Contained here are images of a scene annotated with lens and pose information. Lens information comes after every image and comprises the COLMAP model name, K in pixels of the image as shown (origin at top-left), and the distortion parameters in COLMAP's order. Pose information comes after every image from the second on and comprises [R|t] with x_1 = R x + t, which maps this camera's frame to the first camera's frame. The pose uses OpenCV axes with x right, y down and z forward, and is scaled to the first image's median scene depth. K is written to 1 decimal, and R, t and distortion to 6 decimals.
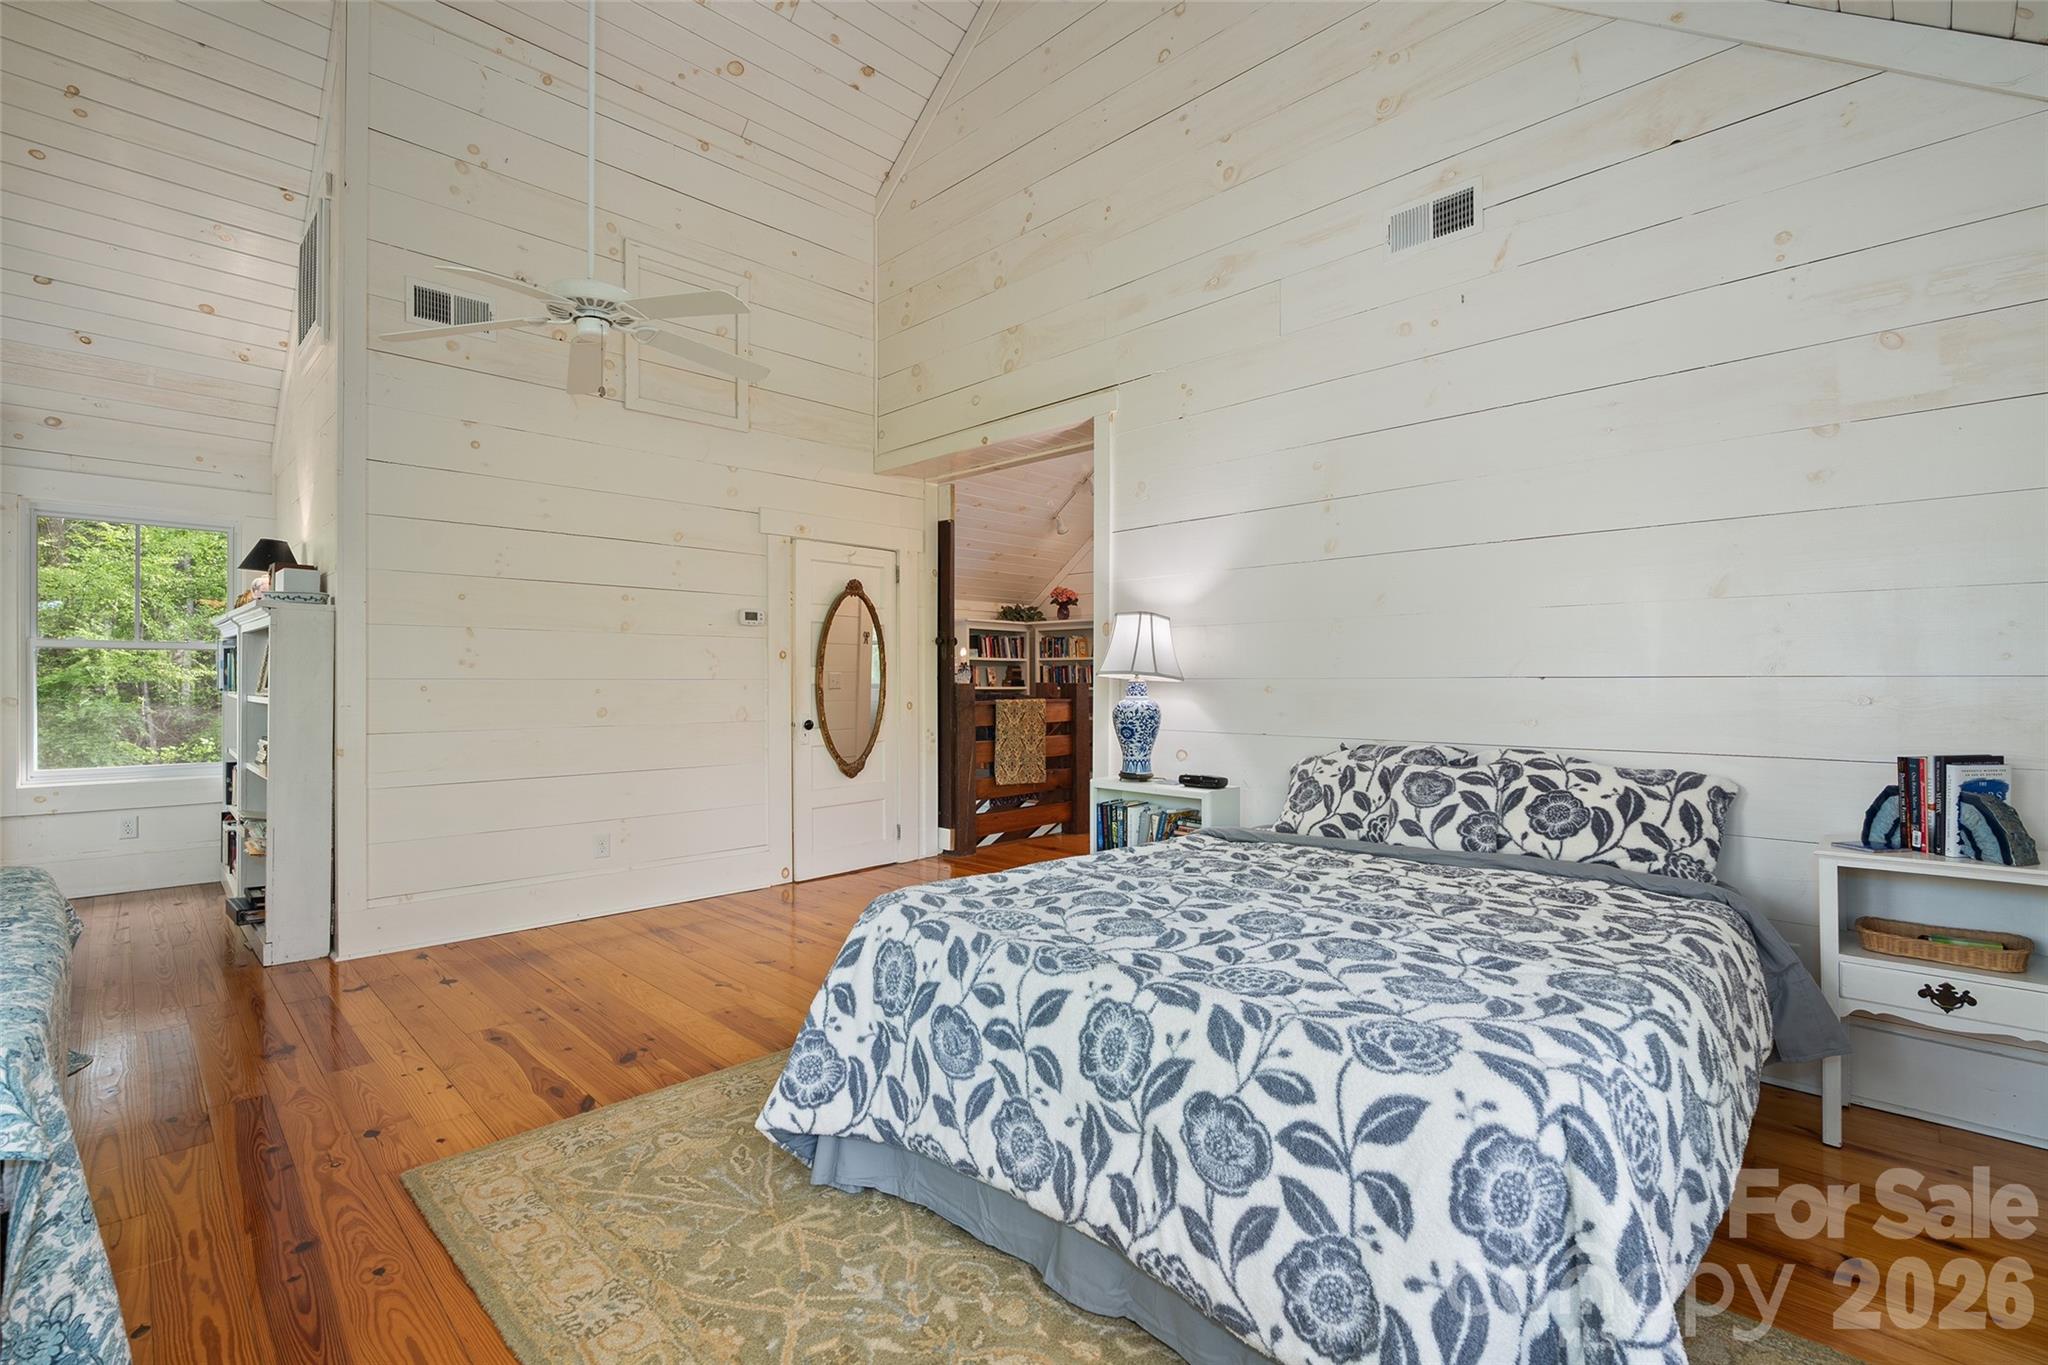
lens RADIAL K [[919.4, 0, 1017.0], [0, 919.4, 680.5], [0, 0, 1]] dist [-0.009317, 0.001925]
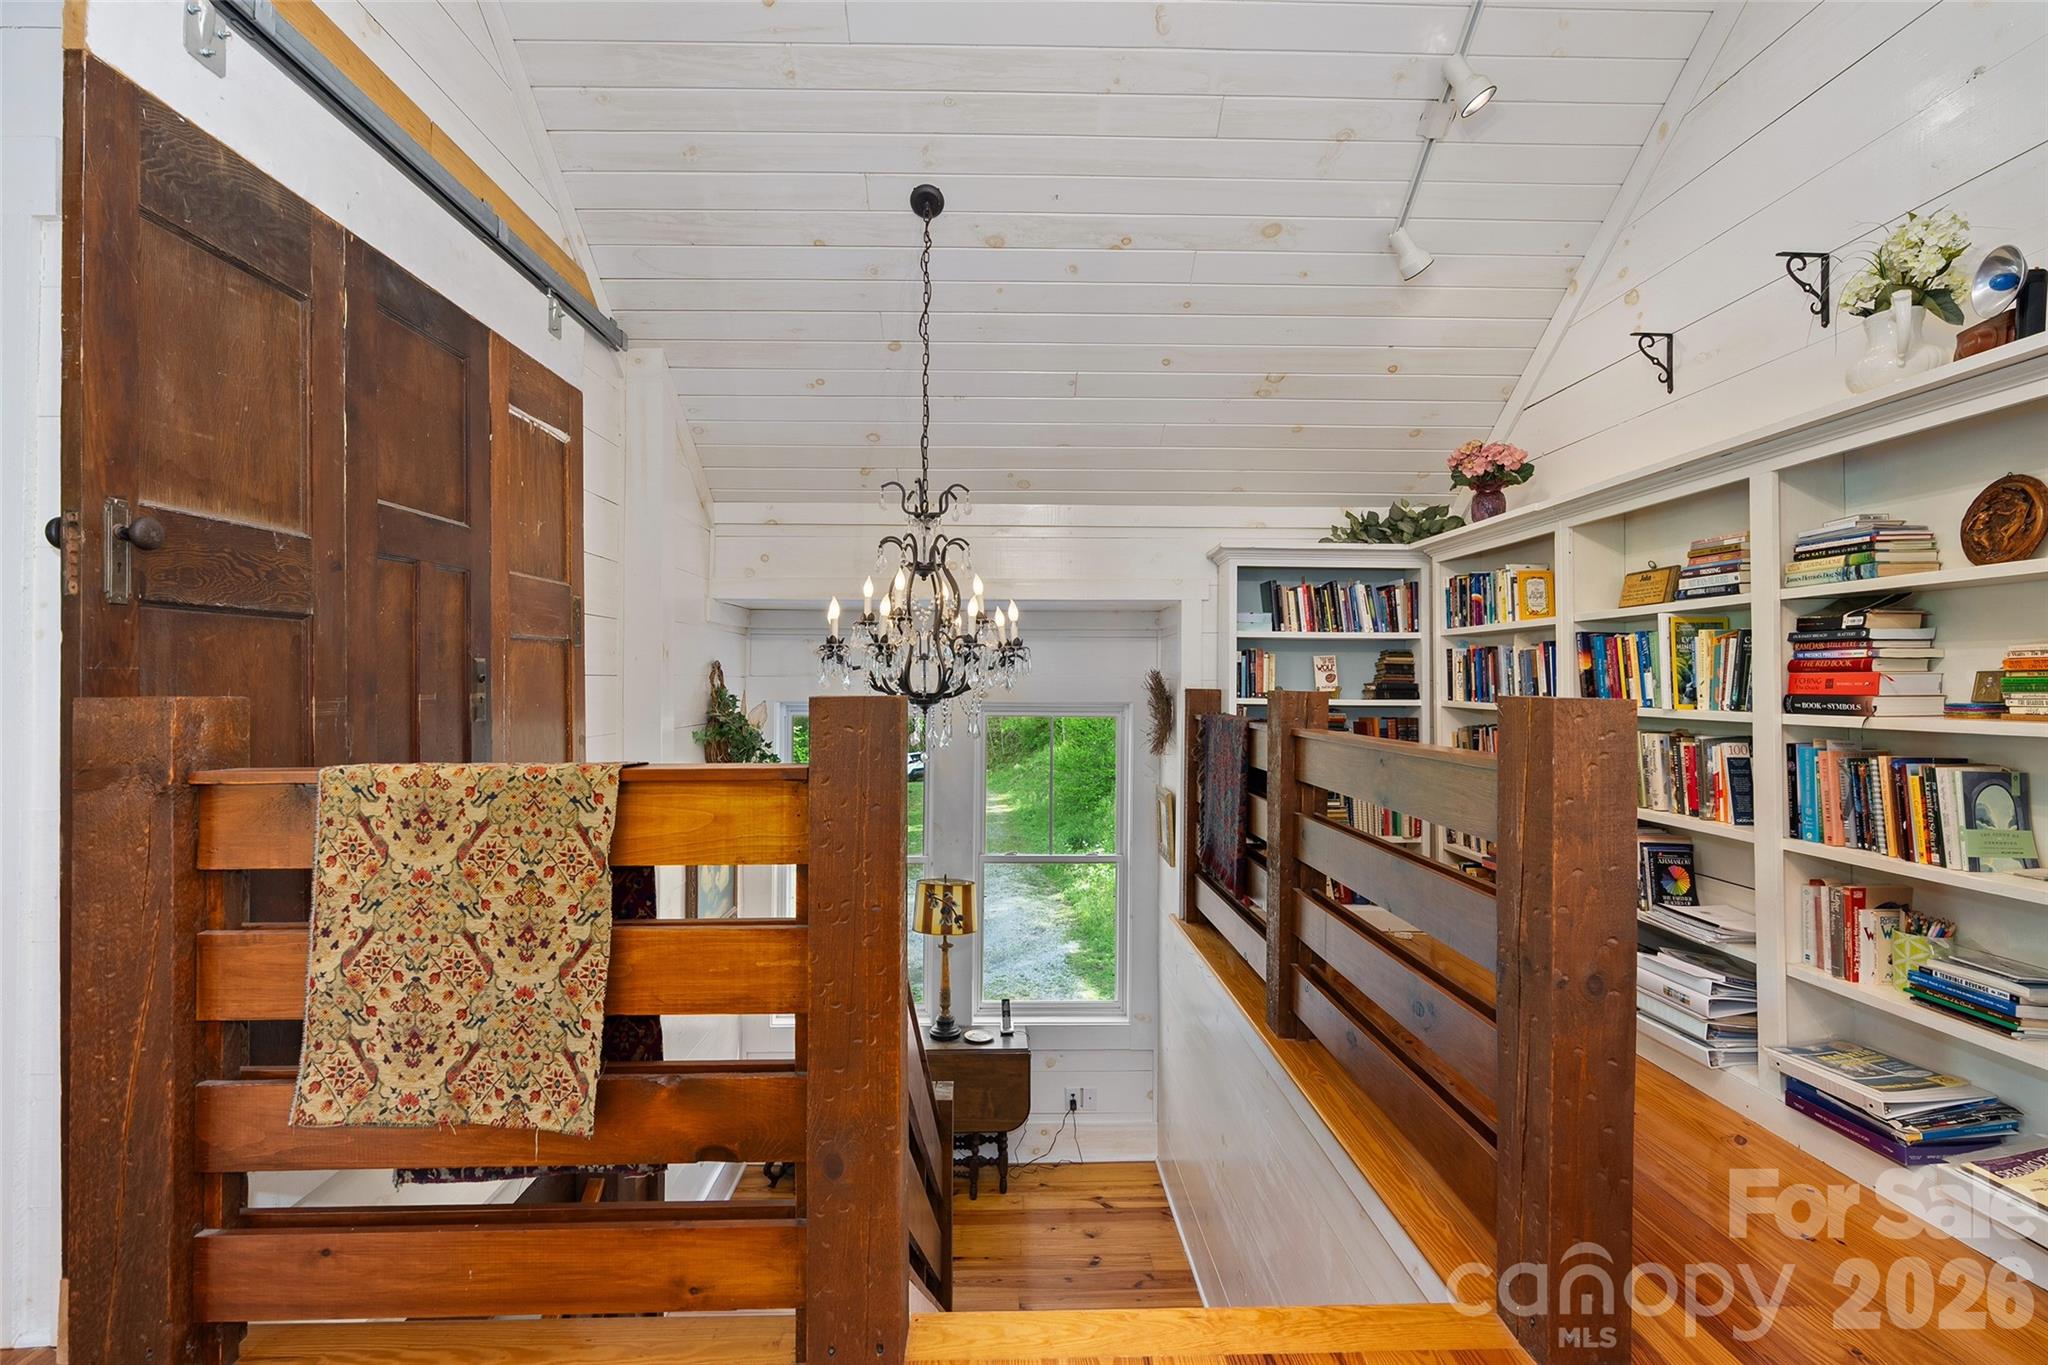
lens RADIAL K [[919.4, 0, 1022.2], [0, 919.4, 677.8], [0, 0, 1]] dist [-0.009317, 0.001925]
pose [[0.726093, -0.000359, -0.687597, 0.171255], [-0.003285, 0.999987, -0.003991, -0.000728], [0.687589, 0.005156, 0.726082, 0.591247]]
